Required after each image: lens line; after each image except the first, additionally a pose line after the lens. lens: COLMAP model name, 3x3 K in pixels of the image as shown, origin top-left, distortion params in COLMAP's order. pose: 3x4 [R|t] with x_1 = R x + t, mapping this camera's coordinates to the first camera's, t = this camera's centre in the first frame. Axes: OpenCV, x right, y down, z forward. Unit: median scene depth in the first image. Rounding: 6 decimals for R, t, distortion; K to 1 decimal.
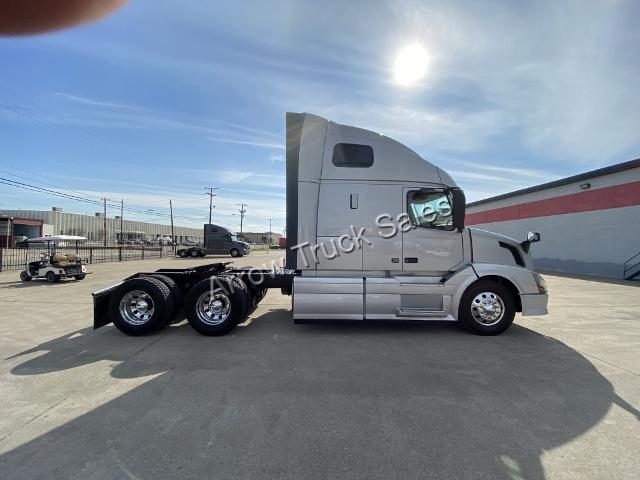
lens RADIAL K [[260.0, 0, 320.0], [0, 260.0, 240.0], [0, 0, 1]] dist [0.017259, -0.018726]
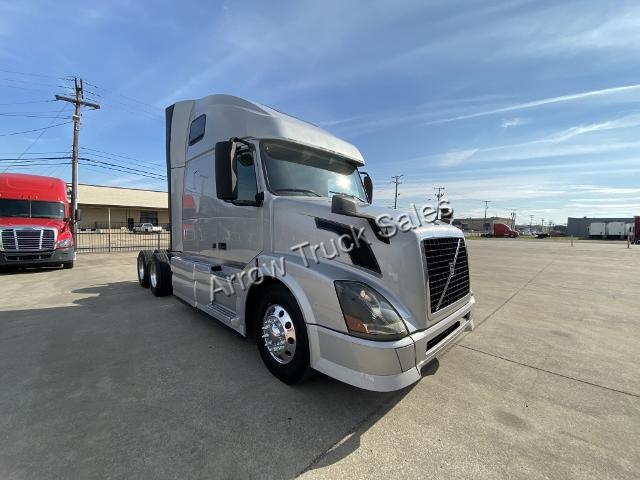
lens RADIAL K [[260.0, 0, 320.0], [0, 260.0, 240.0], [0, 0, 1]] dist [0.017259, -0.018726]
pose [[0.690354, 0.025793, -0.723011, 1.496720], [0.009840, 0.998937, 0.045032, 0.035725], [0.723404, -0.038203, 0.689367, 0.890855]]
